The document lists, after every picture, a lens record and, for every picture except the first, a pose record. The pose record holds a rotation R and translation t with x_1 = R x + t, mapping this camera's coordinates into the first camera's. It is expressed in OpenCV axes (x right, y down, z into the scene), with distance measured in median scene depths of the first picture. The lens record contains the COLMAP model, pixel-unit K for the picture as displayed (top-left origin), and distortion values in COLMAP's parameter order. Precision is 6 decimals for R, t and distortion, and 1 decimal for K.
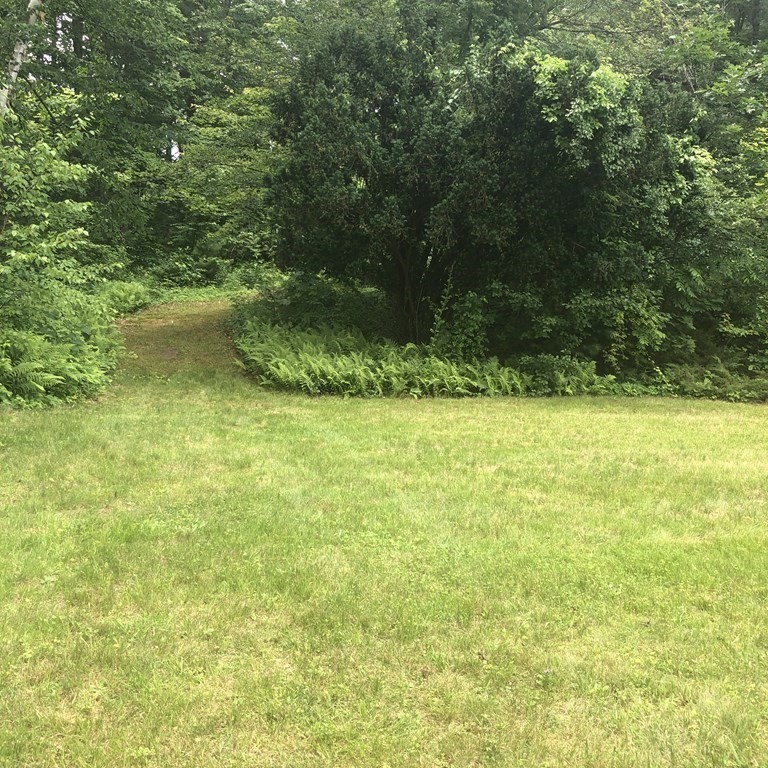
lens RADIAL K [[841.8, 0, 384.3], [0, 841.8, 388.8], [0, 0, 1]] dist [0.027554, 0.000000]
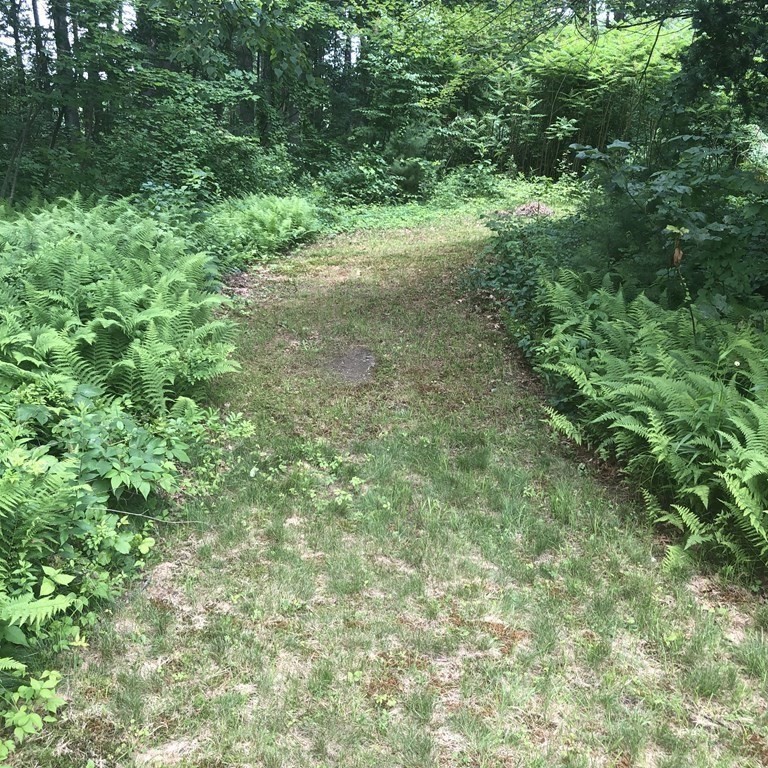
lens RADIAL K [[841.8, 0, 384.0], [0, 841.8, 386.0], [0, 0, 1]] dist [0.027554, 0.000000]
pose [[0.978983, 0.027332, -0.202103, -0.137558], [-0.009327, 0.995942, 0.089510, -0.058737], [0.203730, -0.085744, 0.975265, 0.526718]]
